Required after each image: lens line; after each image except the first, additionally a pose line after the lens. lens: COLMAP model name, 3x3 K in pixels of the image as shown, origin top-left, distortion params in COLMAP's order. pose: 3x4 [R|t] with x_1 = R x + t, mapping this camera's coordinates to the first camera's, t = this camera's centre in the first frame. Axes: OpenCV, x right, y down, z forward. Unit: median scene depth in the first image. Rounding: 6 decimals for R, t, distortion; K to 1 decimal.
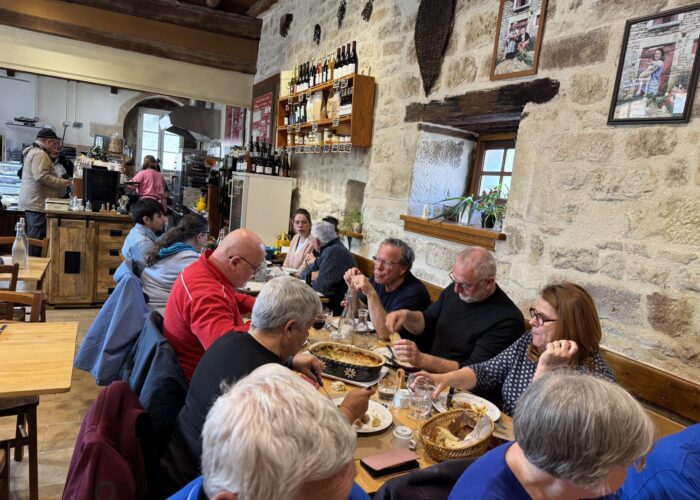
lens RADIAL K [[505.2, 0, 344.0], [0, 505.2, 261.5], [0, 0, 1]] dist [0.053356, -0.053546]
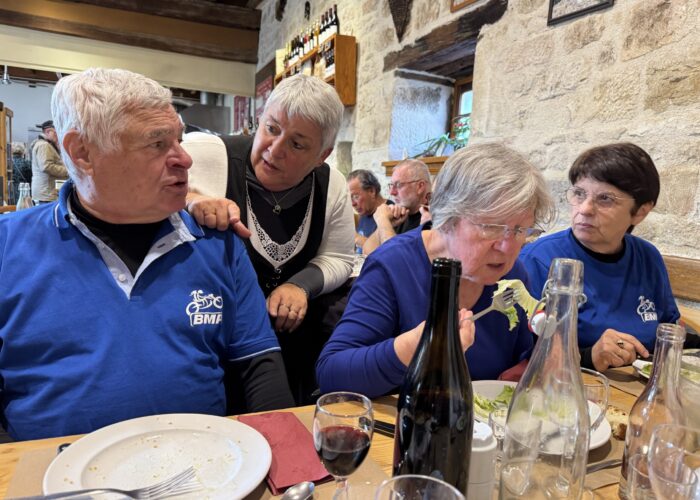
lens RADIAL K [[505.2, 0, 353.3], [0, 505.2, 267.0], [0, 0, 1]] dist [0.053356, -0.053546]
pose [[0.998079, -0.044196, -0.043419, 0.088354], [0.043263, 0.998817, -0.022218, 0.143019], [0.044349, 0.020297, 0.998810, -0.032234]]
